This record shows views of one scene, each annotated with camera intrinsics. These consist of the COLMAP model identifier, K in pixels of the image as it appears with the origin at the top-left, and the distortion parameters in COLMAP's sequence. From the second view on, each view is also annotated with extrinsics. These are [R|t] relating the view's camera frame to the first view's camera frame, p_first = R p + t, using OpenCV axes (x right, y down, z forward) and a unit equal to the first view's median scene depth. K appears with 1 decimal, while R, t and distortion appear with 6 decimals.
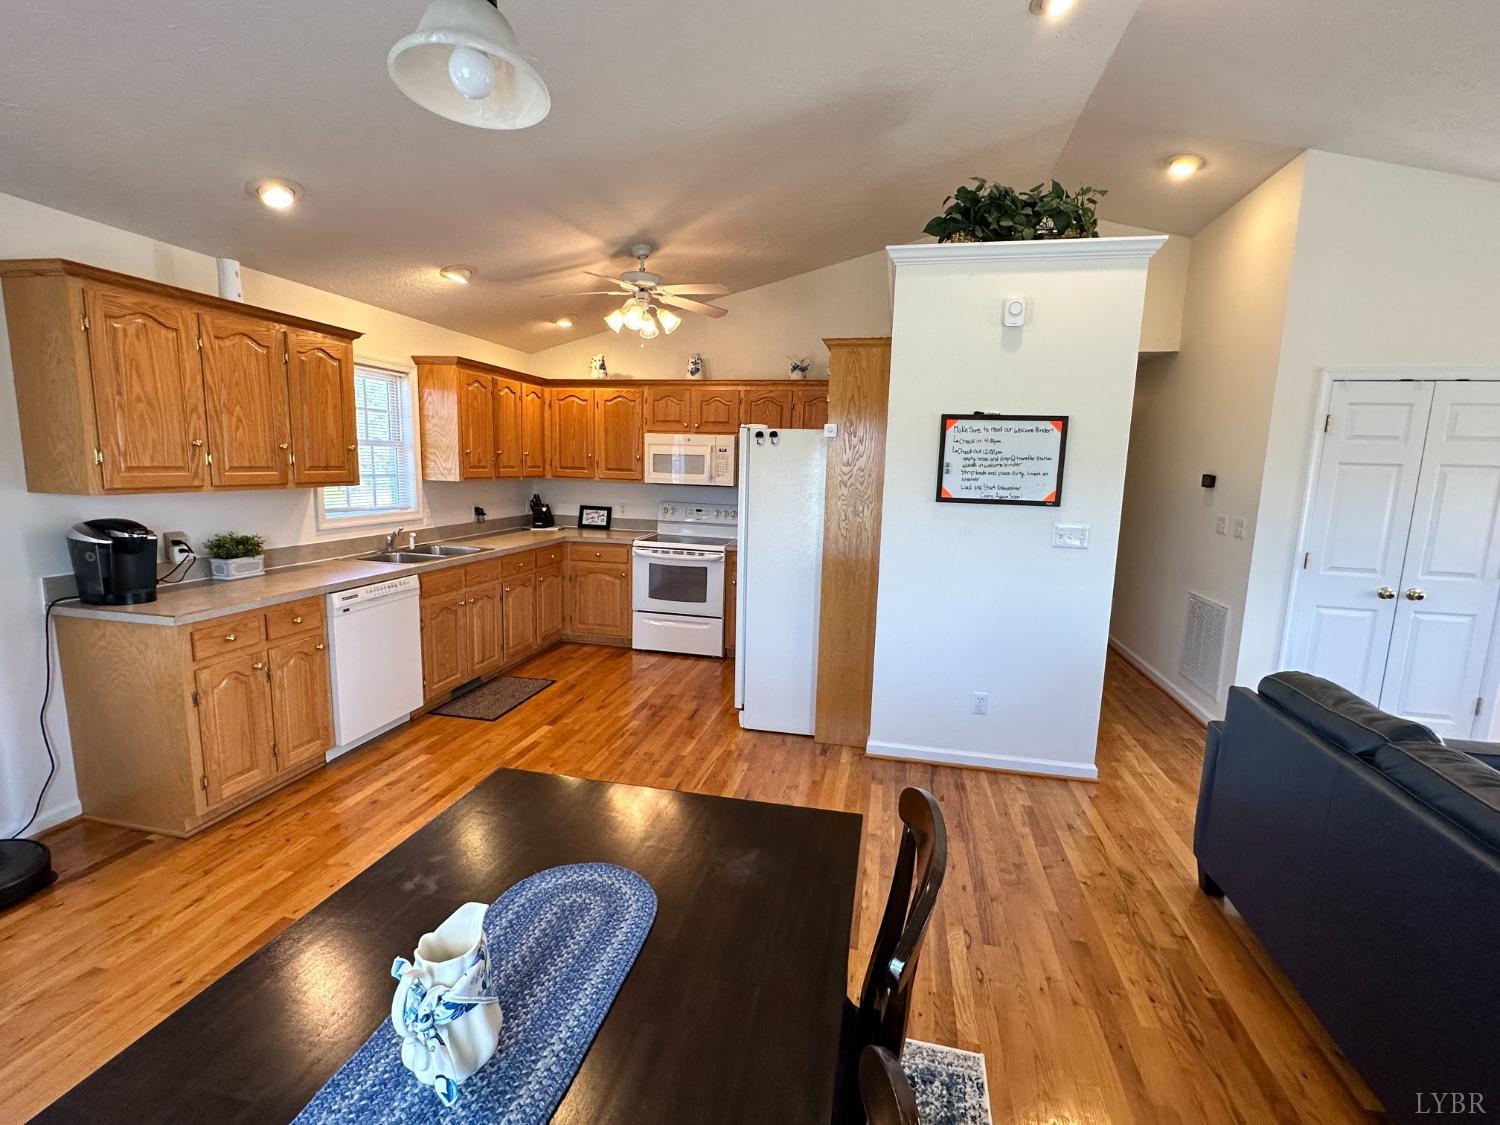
lens RADIAL K [[675.7, 0, 749.4], [0, 675.7, 563.5], [0, 0, 1]] dist [-0.004059, 0.001010]
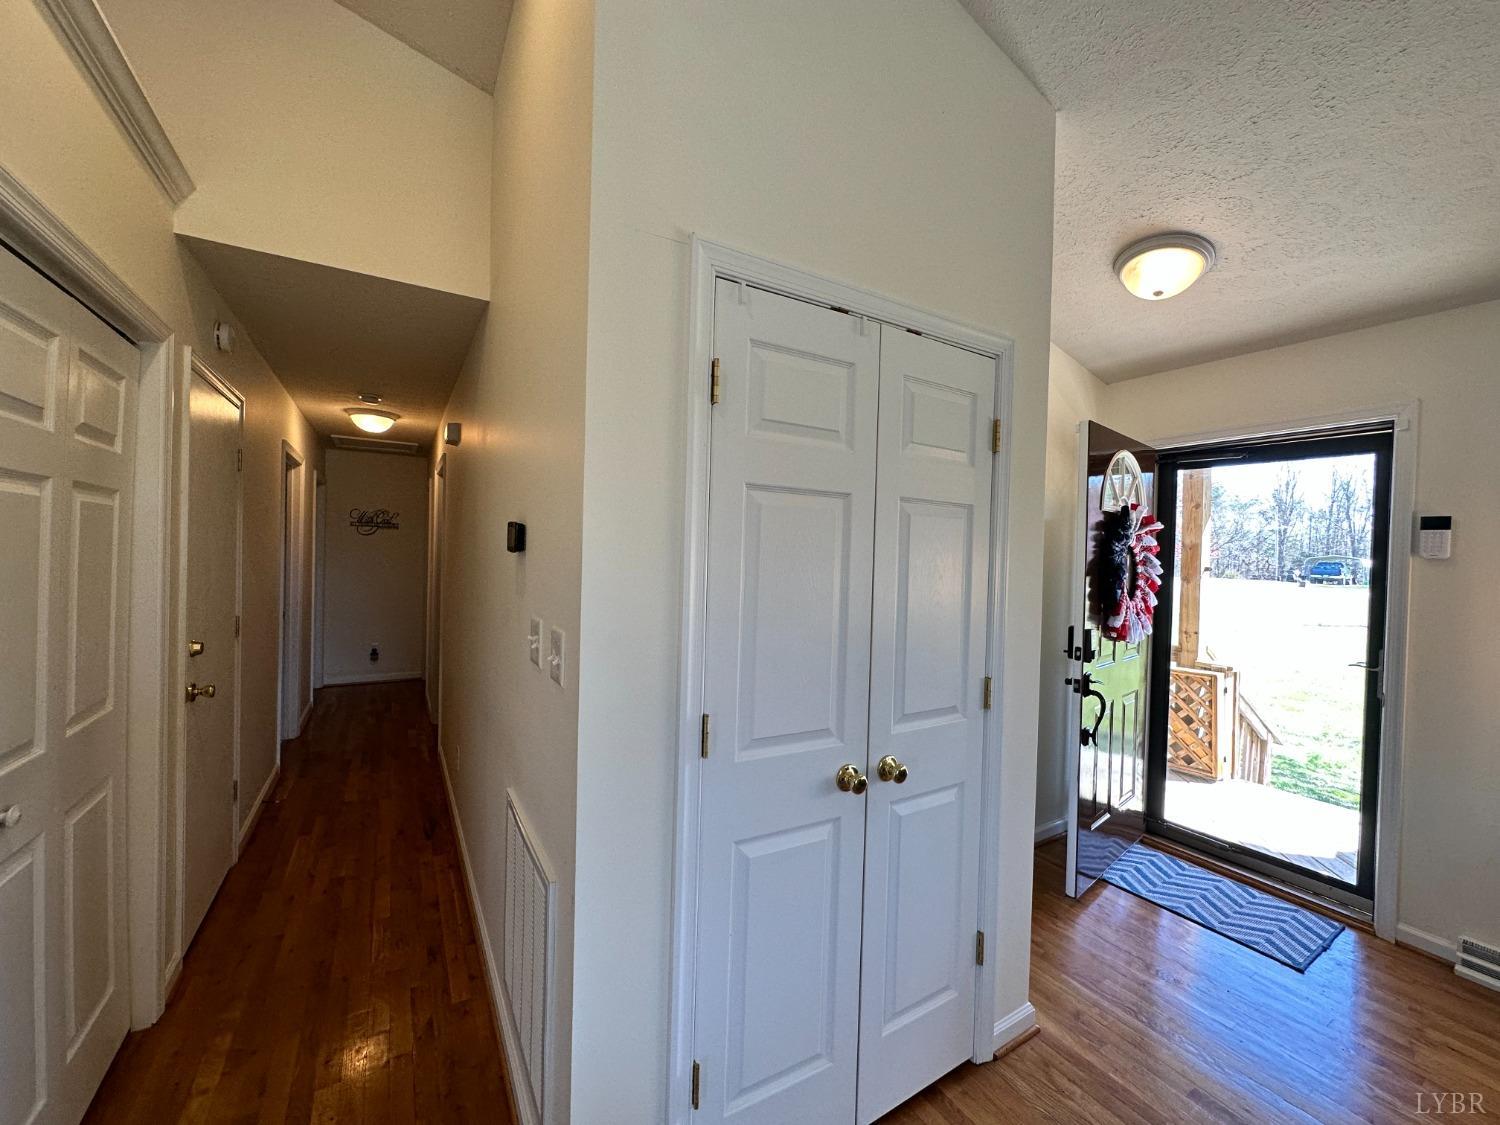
lens RADIAL K [[603.1, 0, 754.2], [0, 603.1, 561.1], [0, 0, 1]] dist [-0.001490, 0.000392]
pose [[0.725517, -0.015115, 0.688038, 0.639589], [0.095934, 0.992219, -0.079362, -0.075017], [-0.681485, 0.123585, 0.721322, 0.753814]]
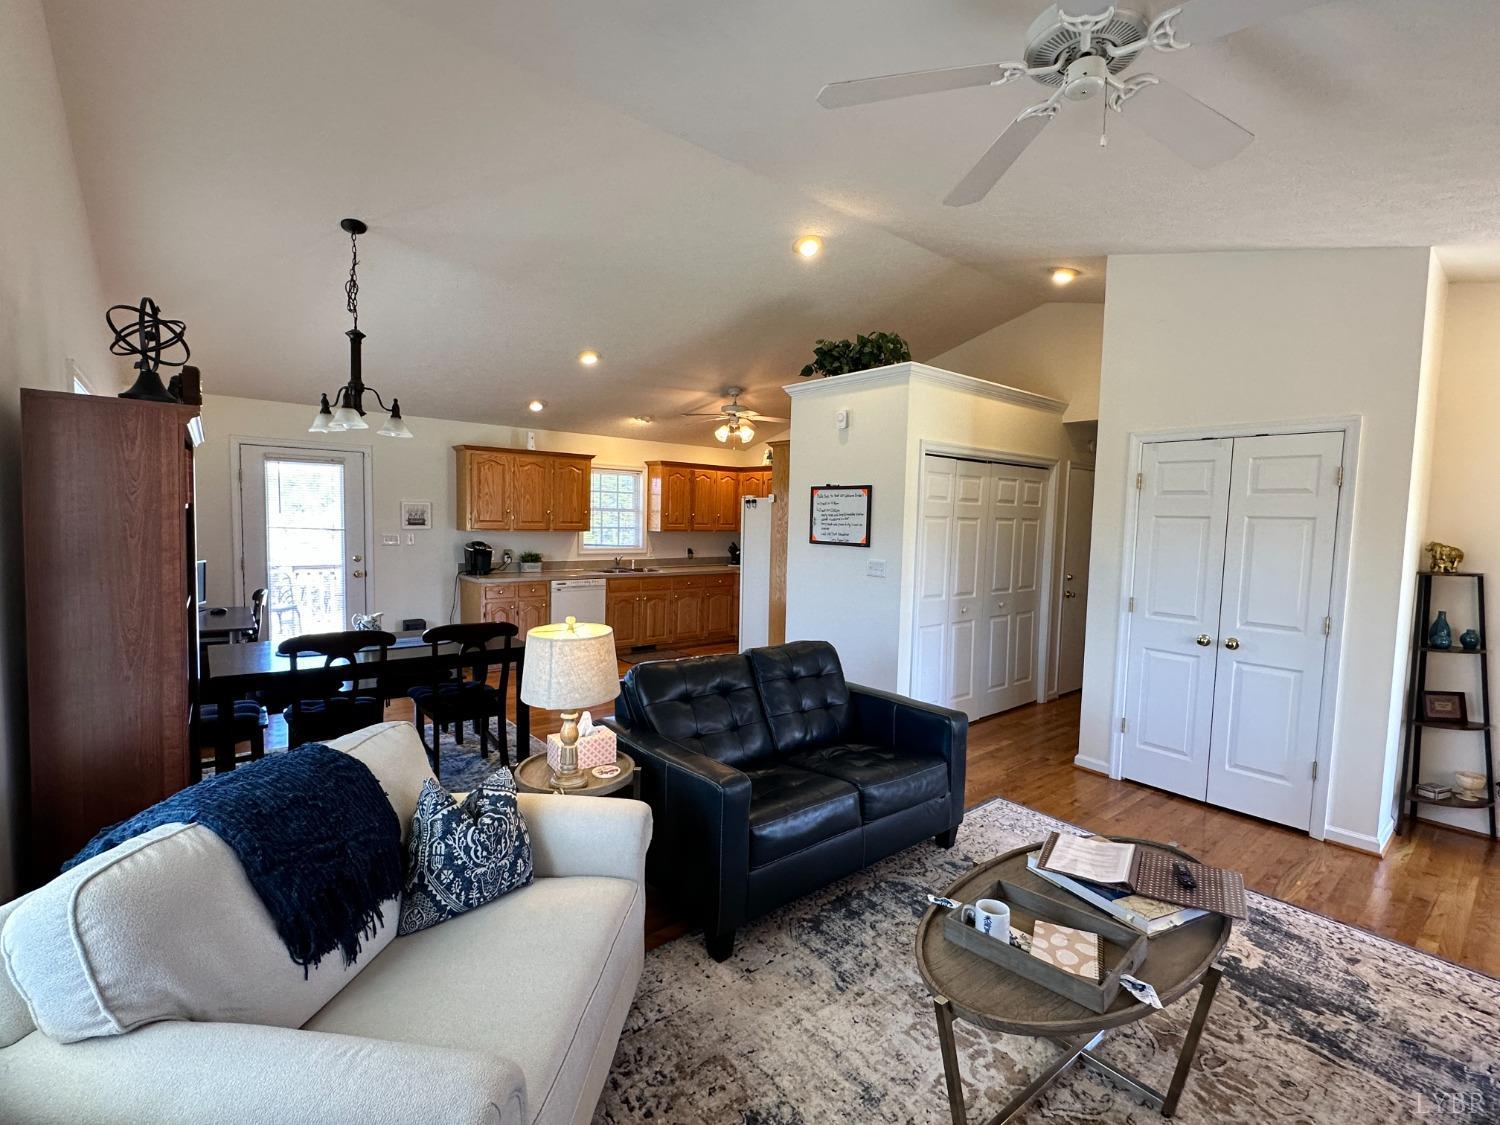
lens RADIAL K [[675.7, 0, 747.2], [0, 675.7, 564.6], [0, 0, 1]] dist [-0.004059, 0.001010]
pose [[0.784978, 0.036430, -0.618452, 1.053725], [-0.094733, 0.993588, -0.061714, 0.060130], [0.612238, 0.107032, 0.783396, -0.258094]]
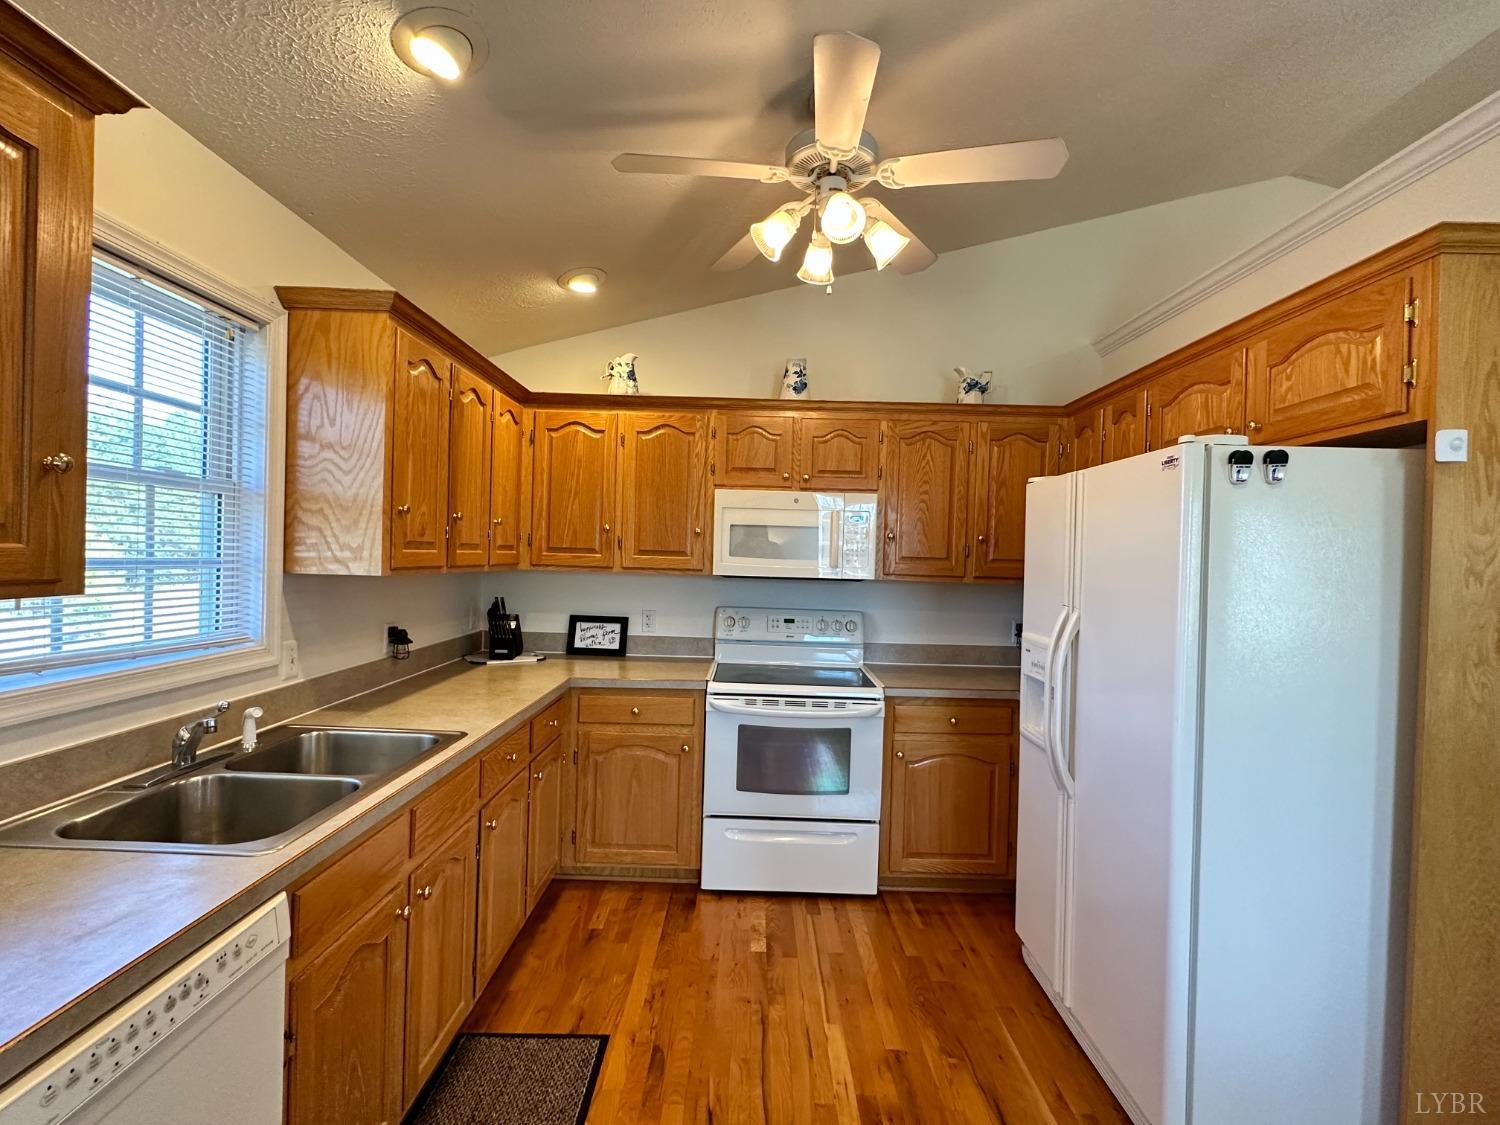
lens RADIAL K [[675.7, 0, 749.3], [0, 675.7, 562.7], [0, 0, 1]] dist [-0.004059, 0.001010]
pose [[0.978300, -0.004289, 0.207147, -0.377031], [0.031787, 0.991056, -0.129602, -0.087323], [-0.204738, 0.133374, 0.969687, 0.695996]]
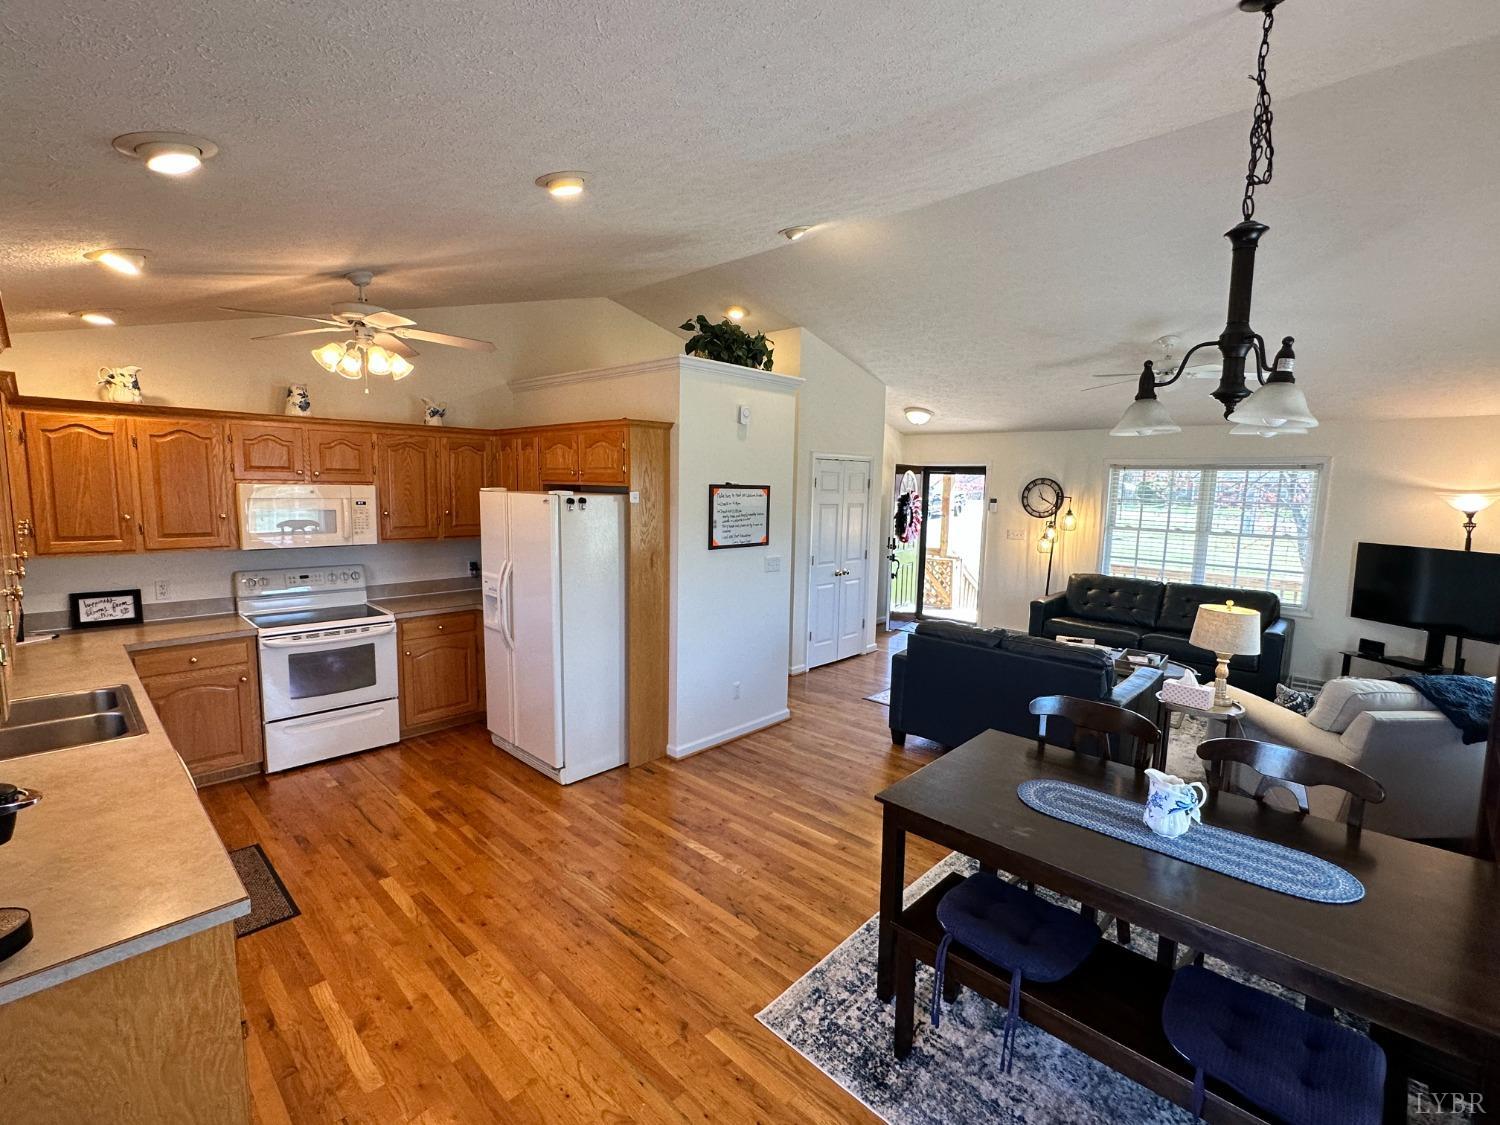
lens RADIAL K [[675.7, 0, 750.2], [0, 675.7, 563.7], [0, 0, 1]] dist [-0.004059, 0.001010]
pose [[0.520351, -0.118728, 0.845659, -0.766466], [0.120901, 0.990555, 0.064678, -0.133503], [-0.845351, 0.068585, 0.529790, 0.222316]]
